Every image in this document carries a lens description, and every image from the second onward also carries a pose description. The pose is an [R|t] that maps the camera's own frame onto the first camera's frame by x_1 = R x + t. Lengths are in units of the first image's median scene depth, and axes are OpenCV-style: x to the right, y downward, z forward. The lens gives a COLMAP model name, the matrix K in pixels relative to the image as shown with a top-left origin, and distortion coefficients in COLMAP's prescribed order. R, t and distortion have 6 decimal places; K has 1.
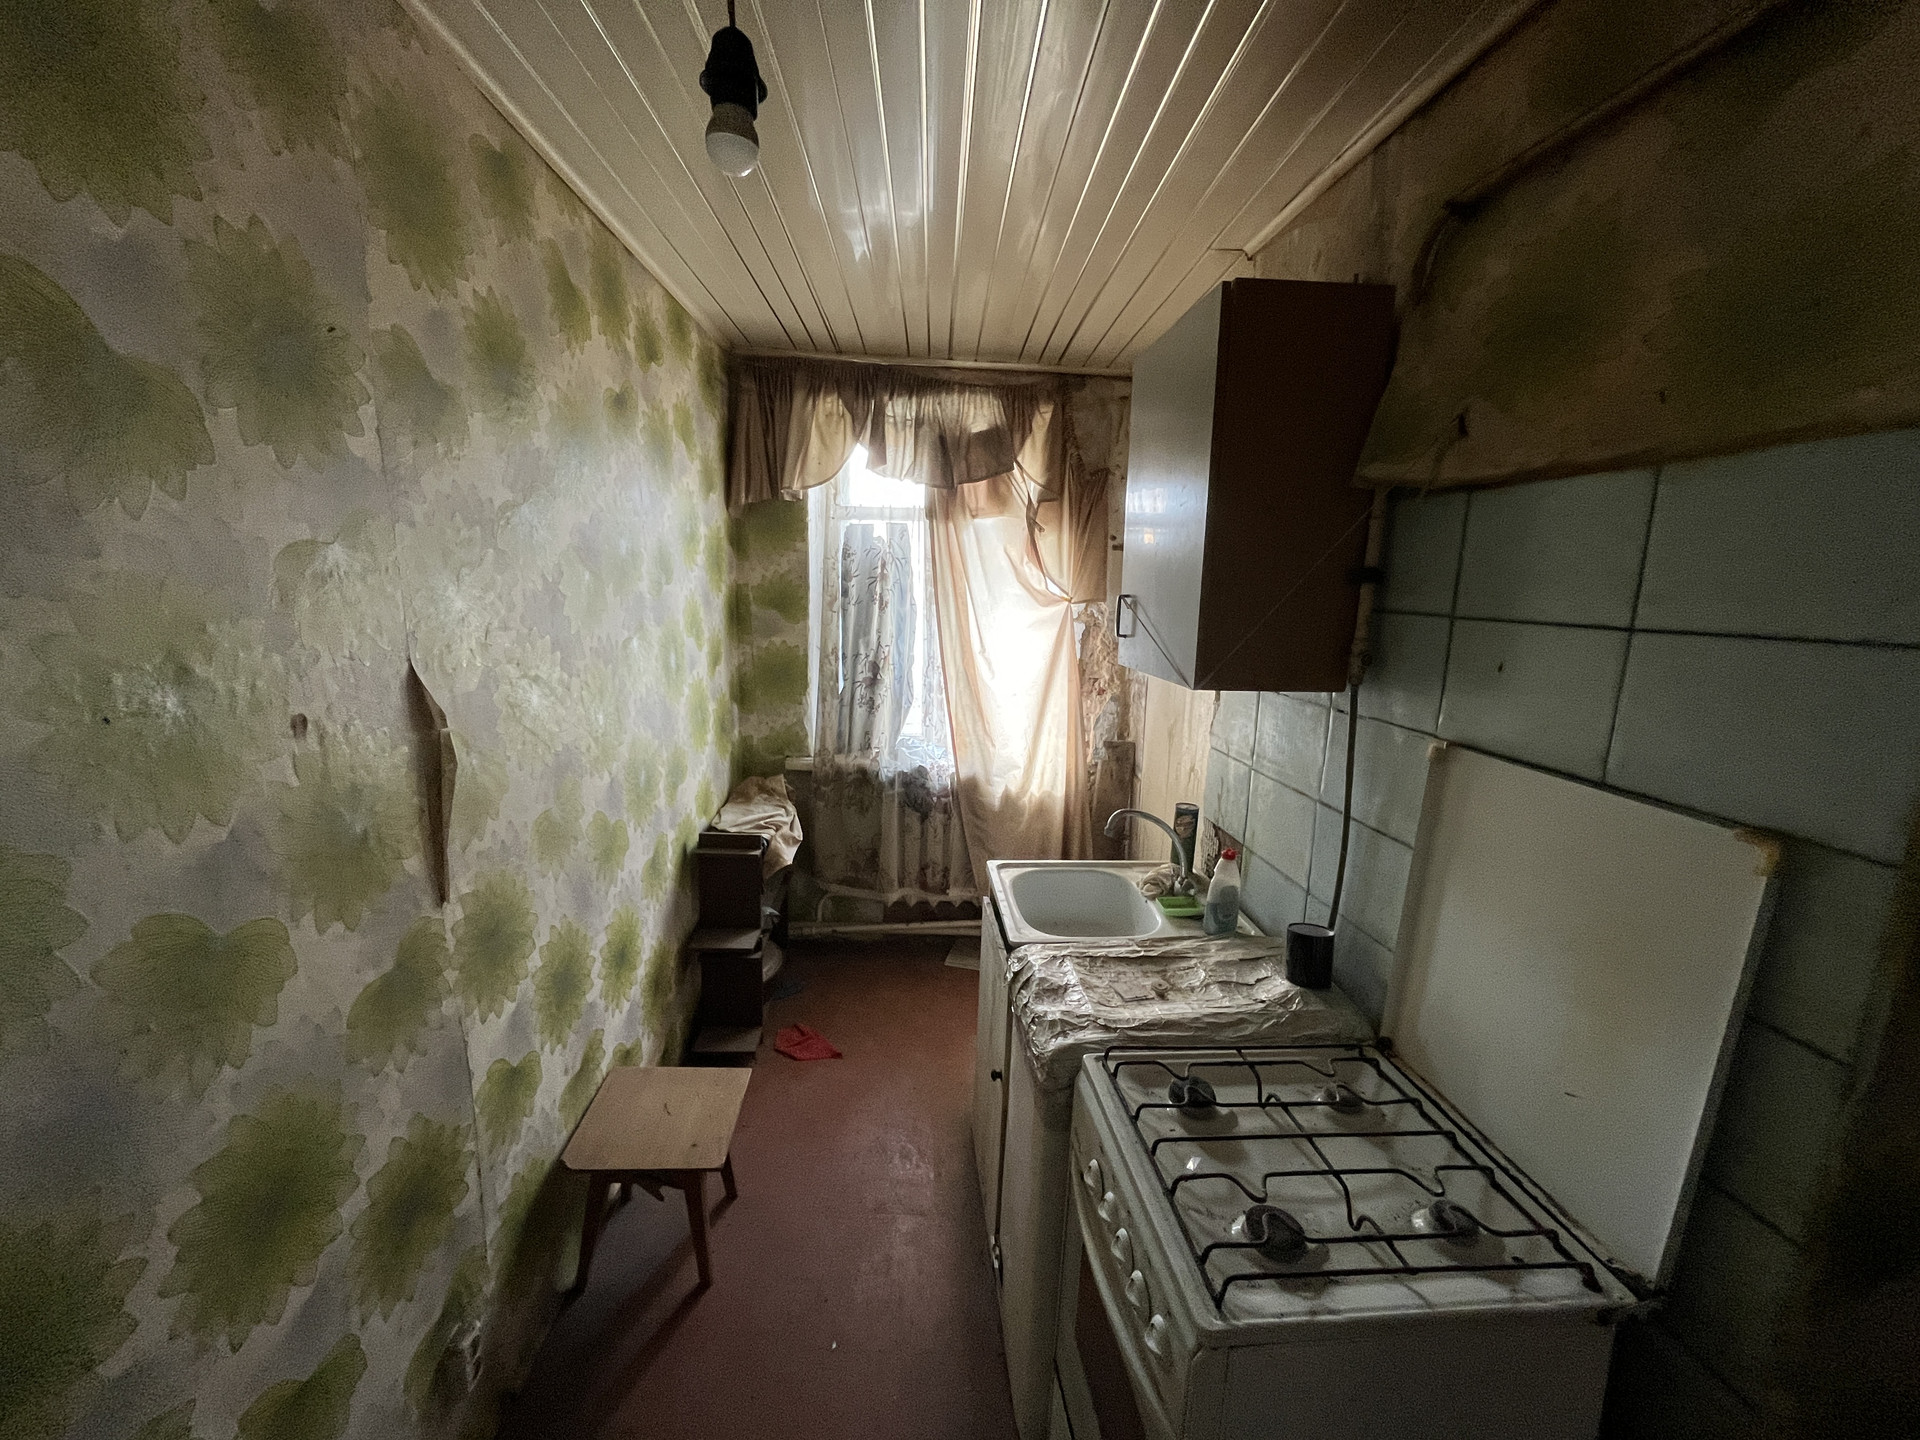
lens RADIAL K [[785.3, 0, 960.7], [0, 785.3, 722.6], [0, 0, 1]] dist [-0.002587, 0.001132]
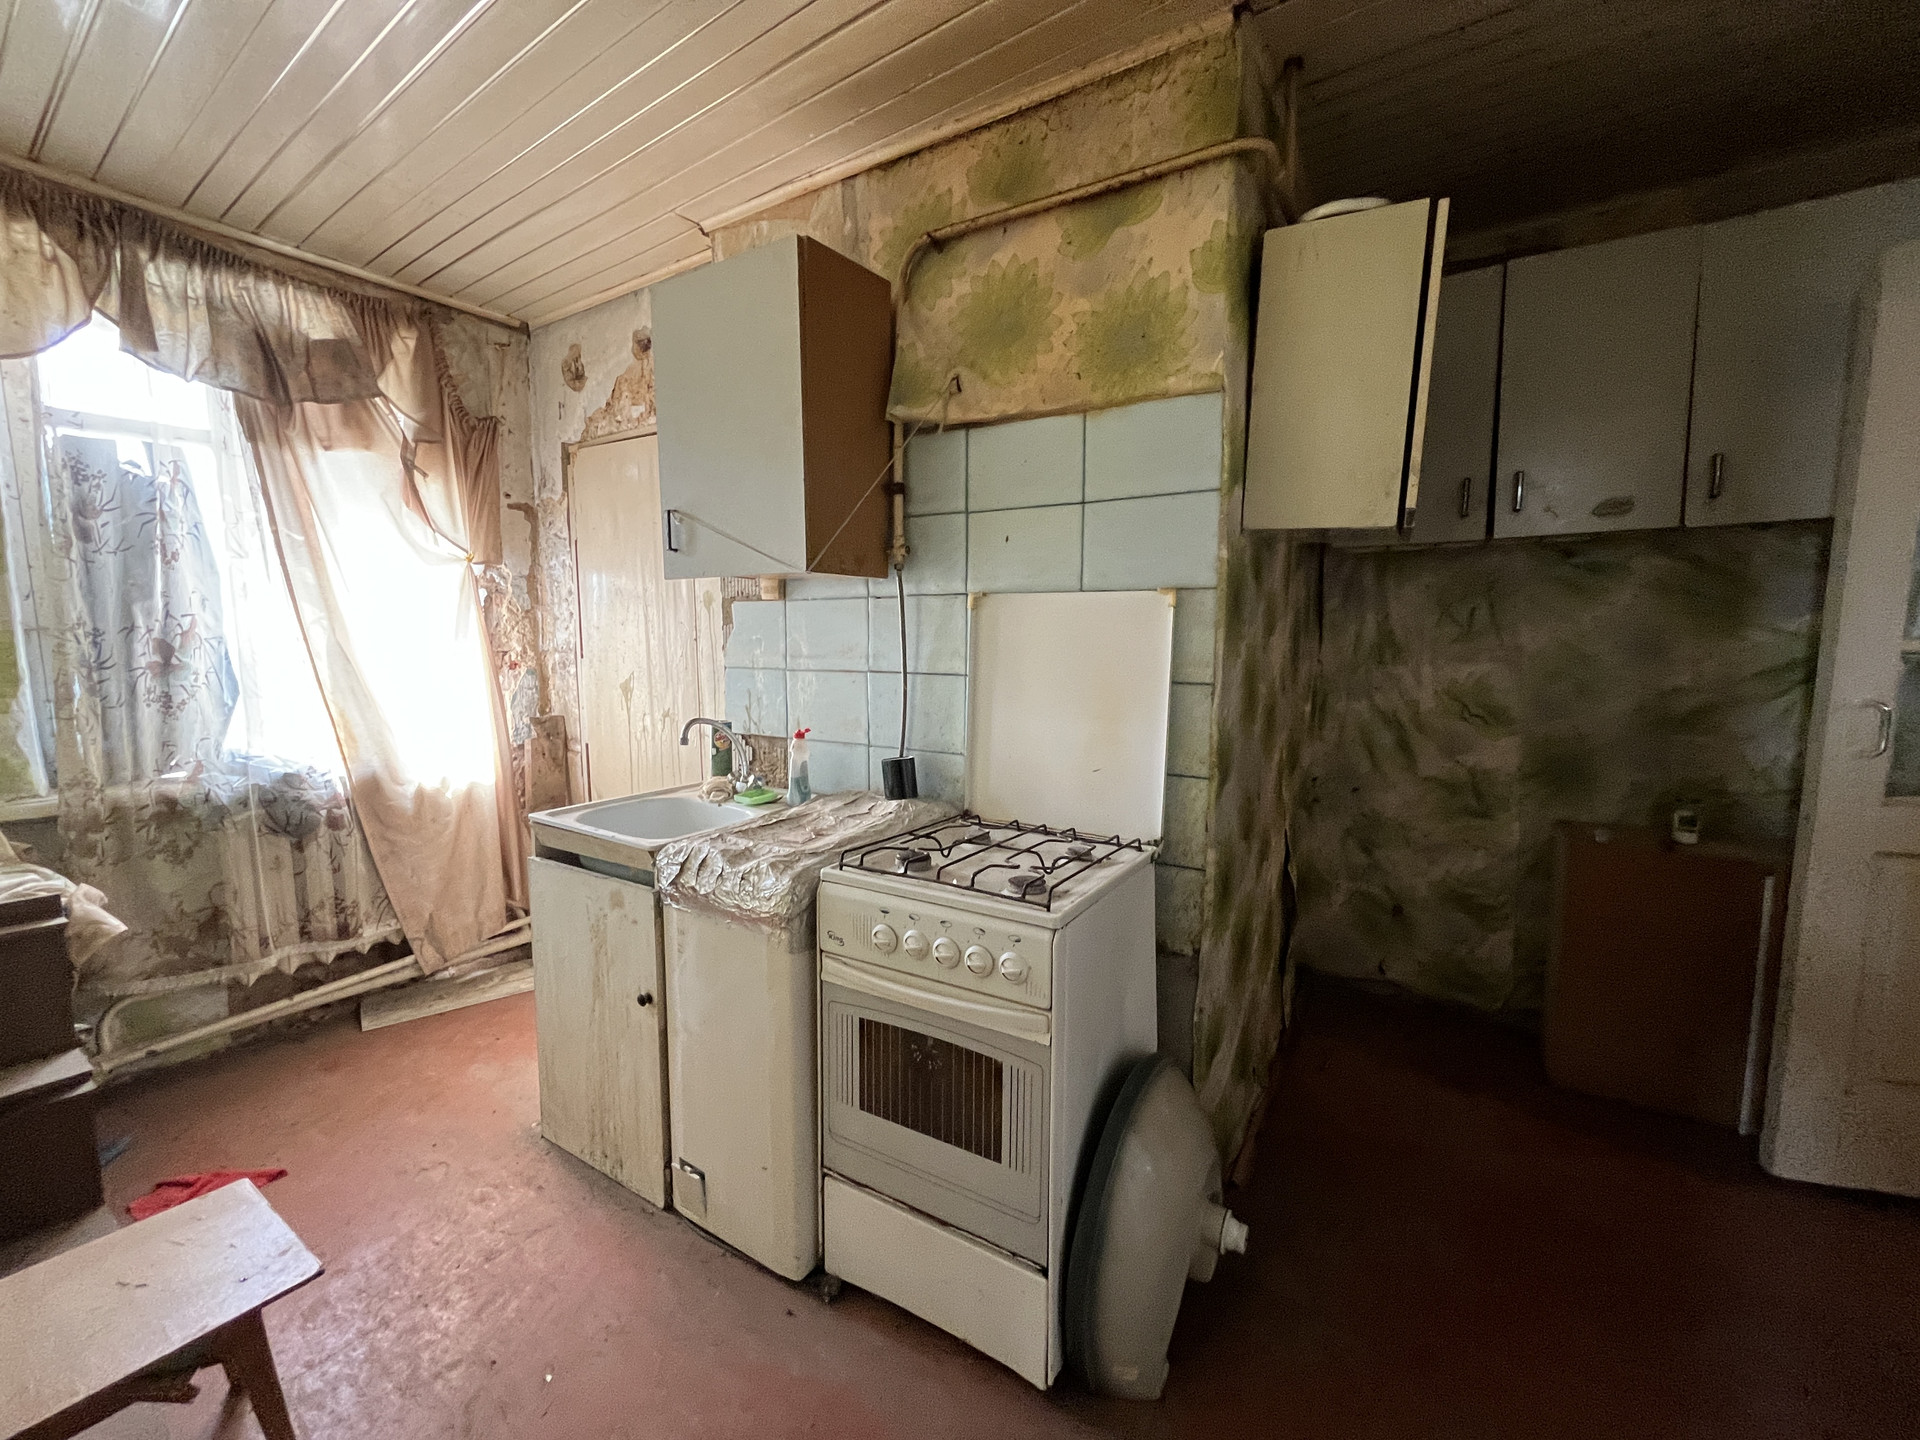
lens RADIAL K [[785.3, 0, 963.1], [0, 785.3, 720.3], [0, 0, 1]] dist [-0.002587, 0.001132]
pose [[0.608195, -0.117443, 0.785051, -0.246205], [0.156600, 0.987310, 0.026379, 0.088696], [-0.778187, 0.106896, 0.618869, 0.046461]]
